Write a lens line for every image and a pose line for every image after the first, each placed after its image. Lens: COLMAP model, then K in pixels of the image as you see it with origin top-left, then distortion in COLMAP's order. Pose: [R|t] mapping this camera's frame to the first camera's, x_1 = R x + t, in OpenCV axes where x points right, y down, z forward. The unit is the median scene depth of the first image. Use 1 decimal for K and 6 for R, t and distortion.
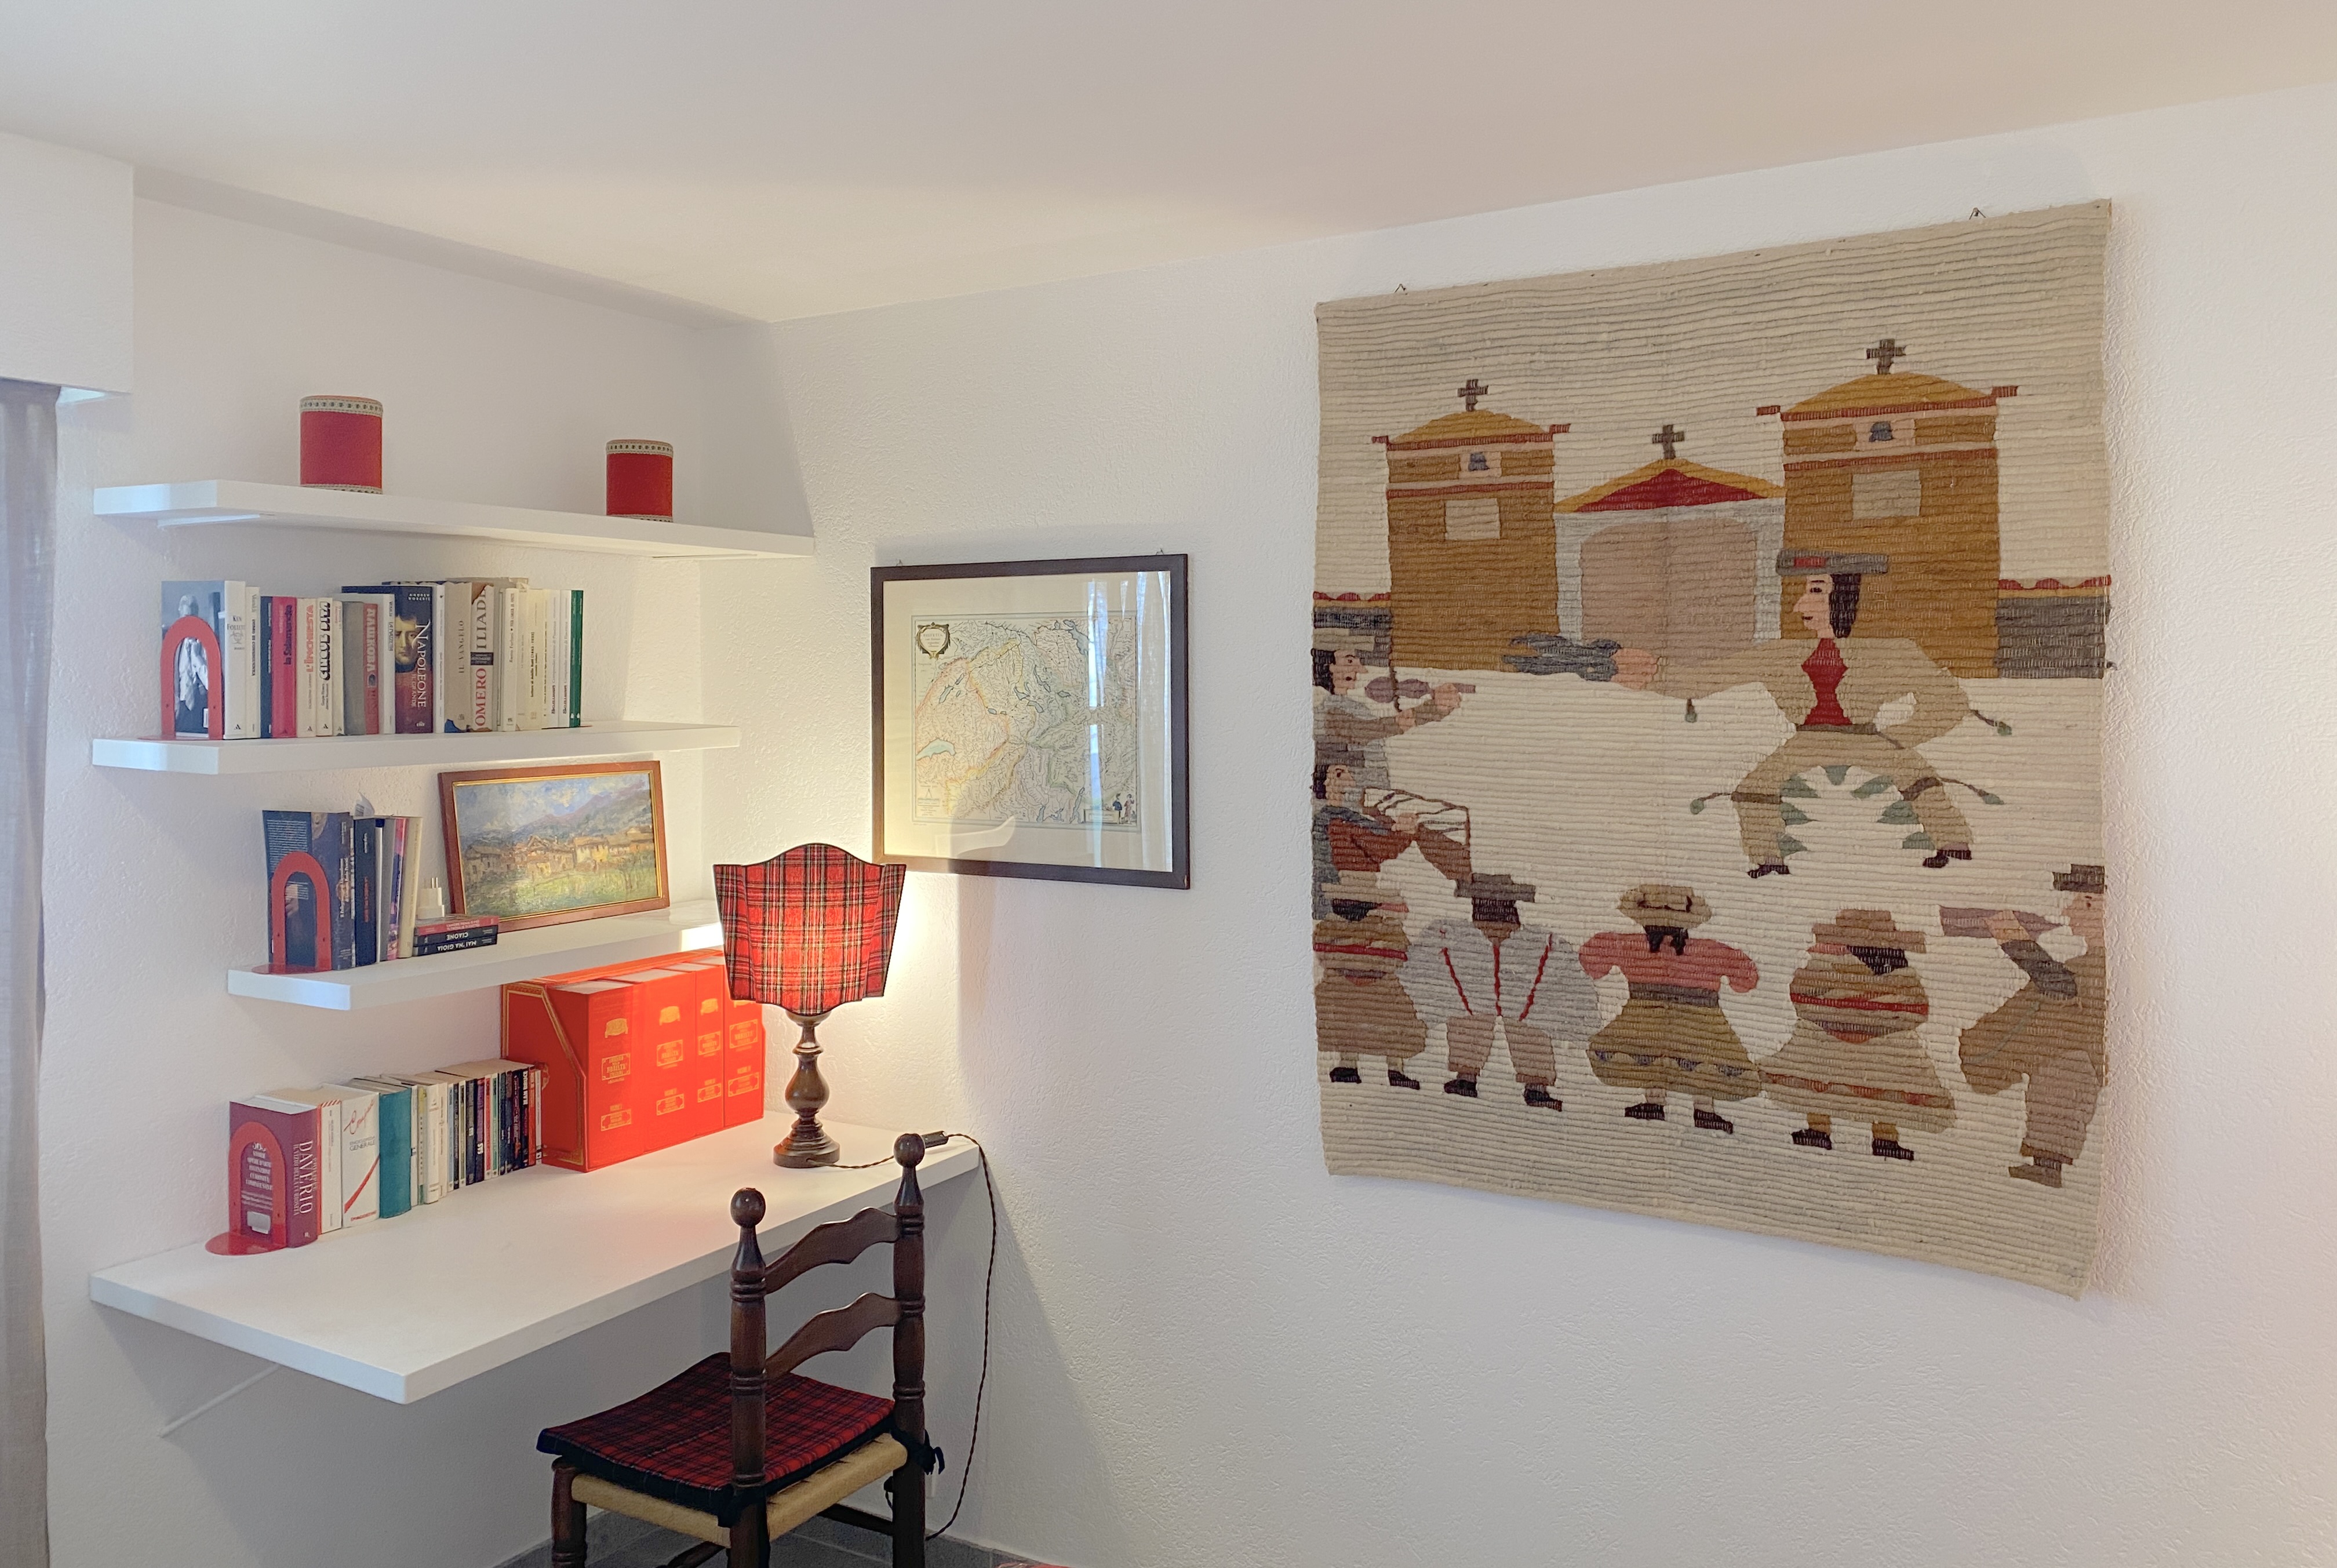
lens RADIAL K [[1778.0, 0, 1168.7], [0, 1778.0, 655.6], [0, 0, 1]] dist [0.055041, -0.091135]
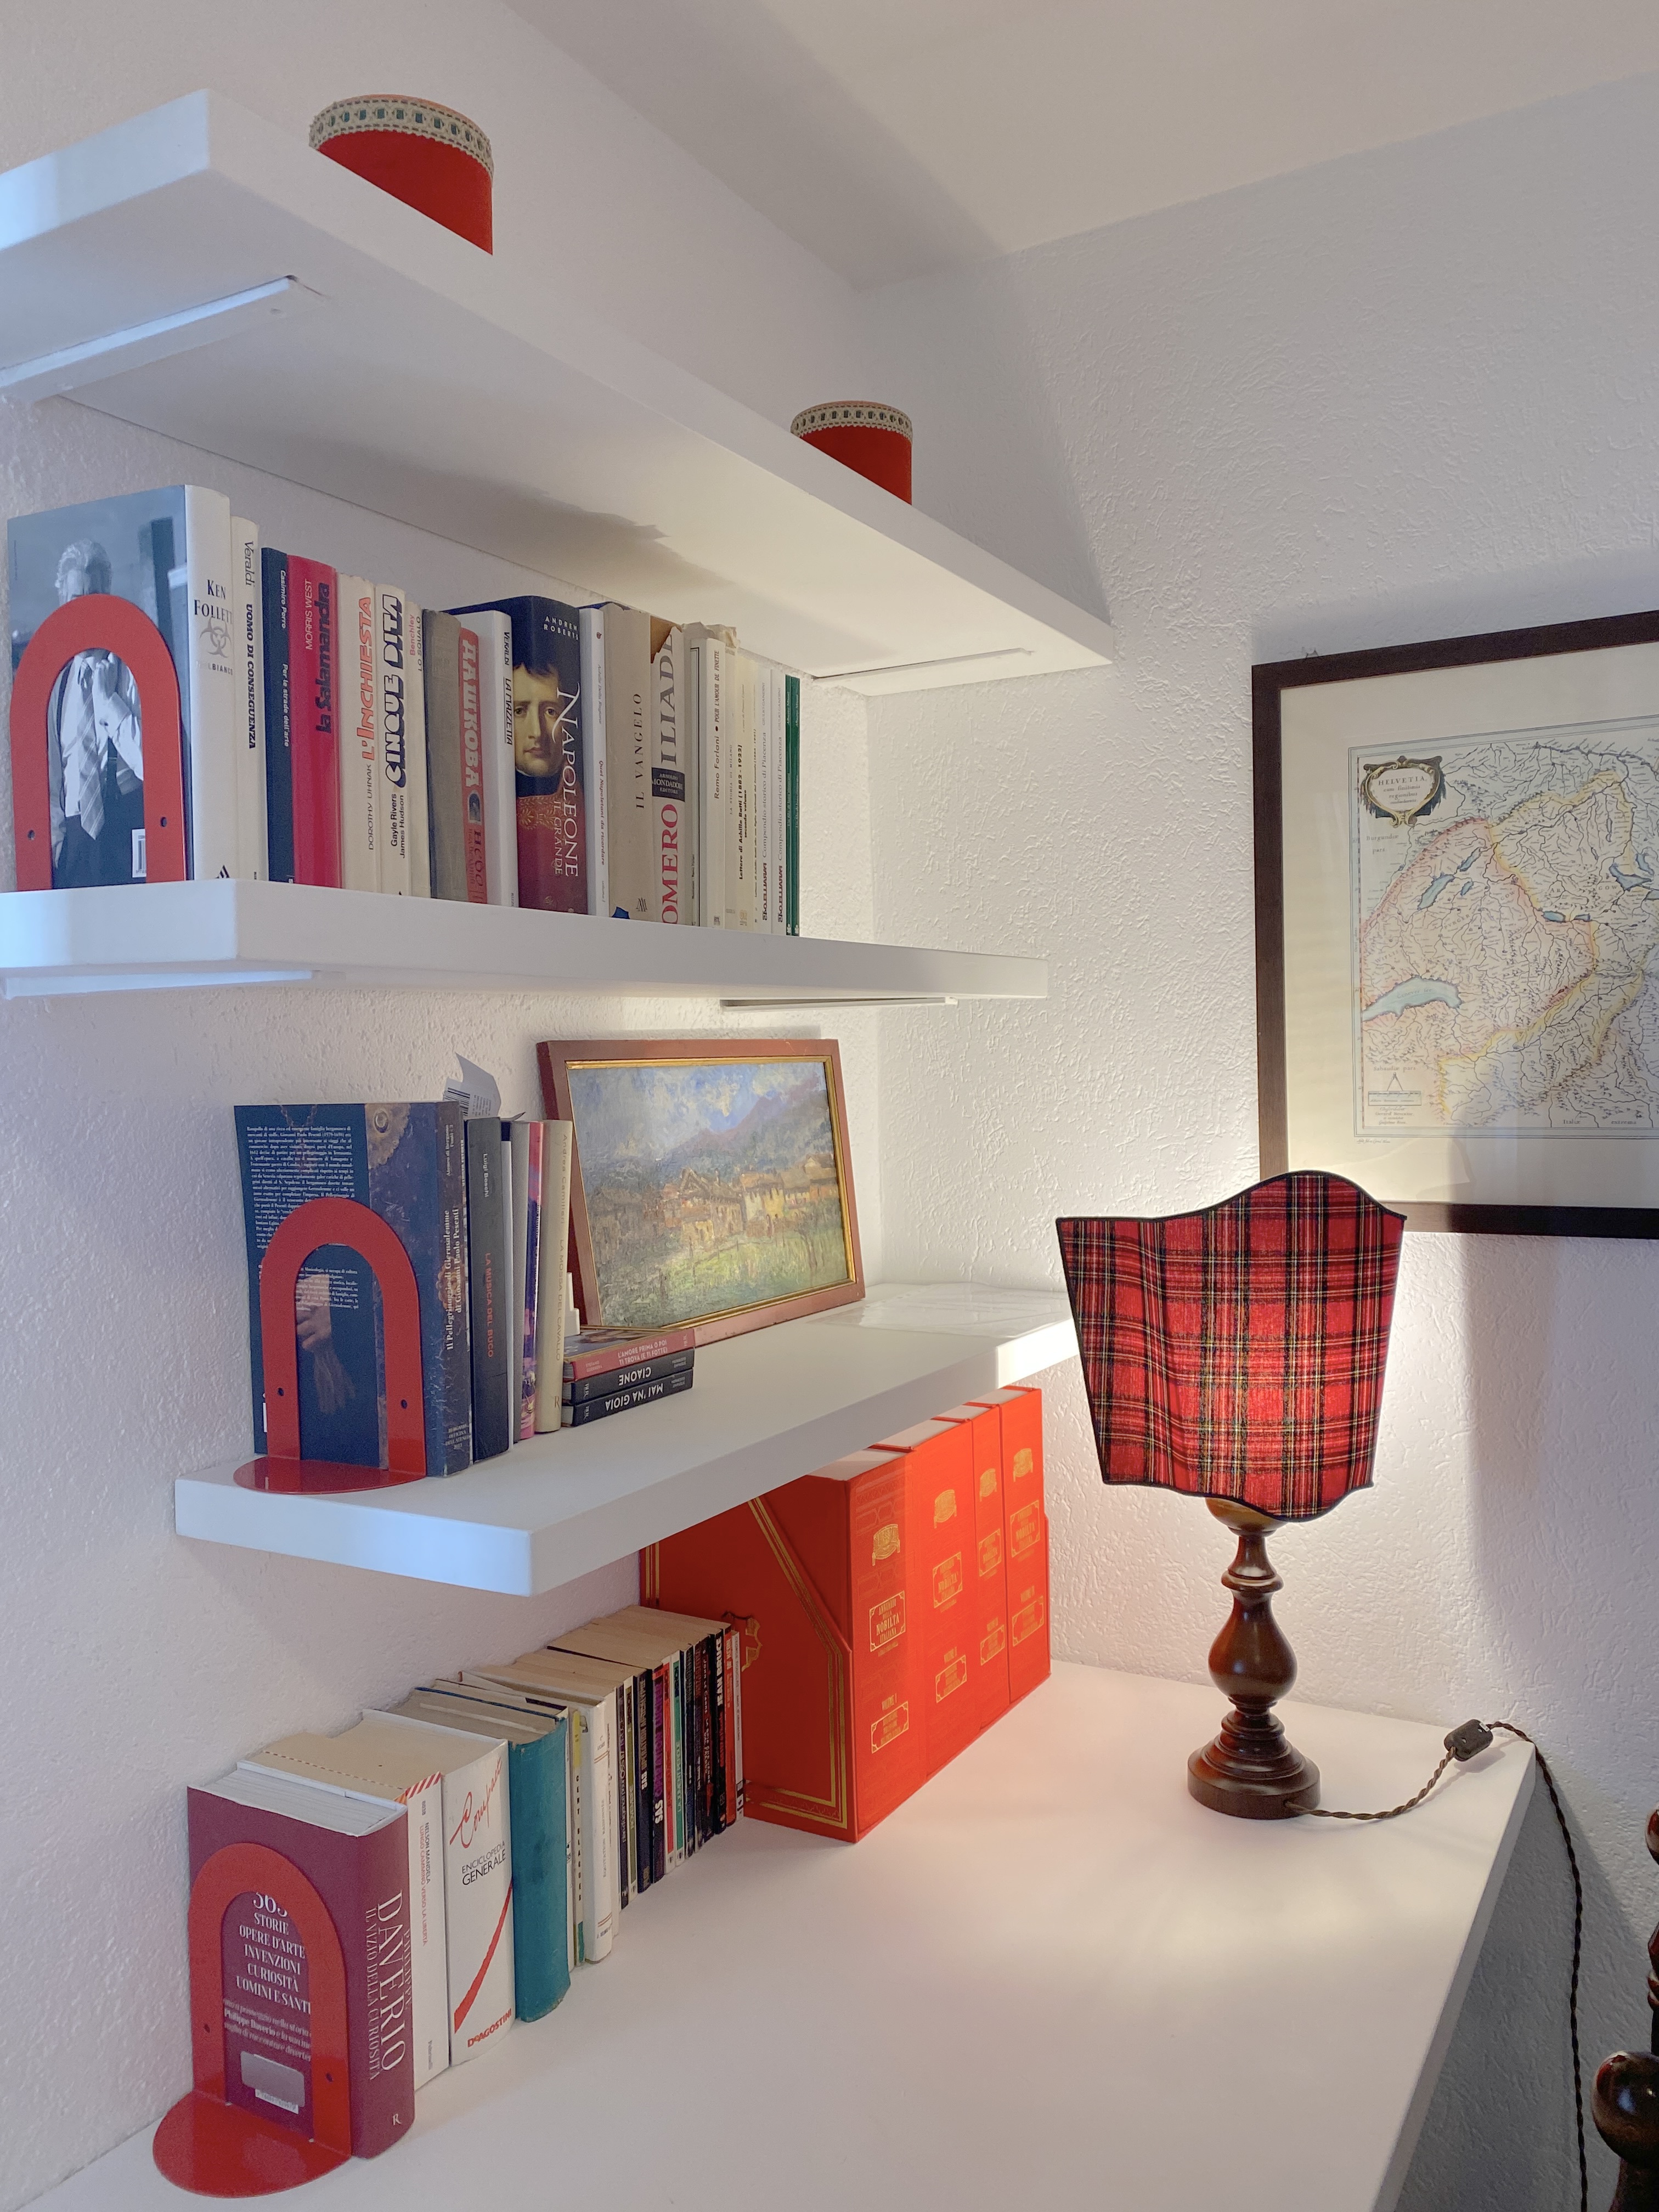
lens RADIAL K [[1695.8, 0, 828.5], [0, 1695.8, 1063.7], [0, 0, 1]] dist [0.091786, -0.141874]
pose [[0.999817, -0.018824, 0.003361, -0.339621], [0.018760, 0.999658, 0.018243, 0.066537], [-0.003703, -0.018176, 0.999828, 0.546374]]
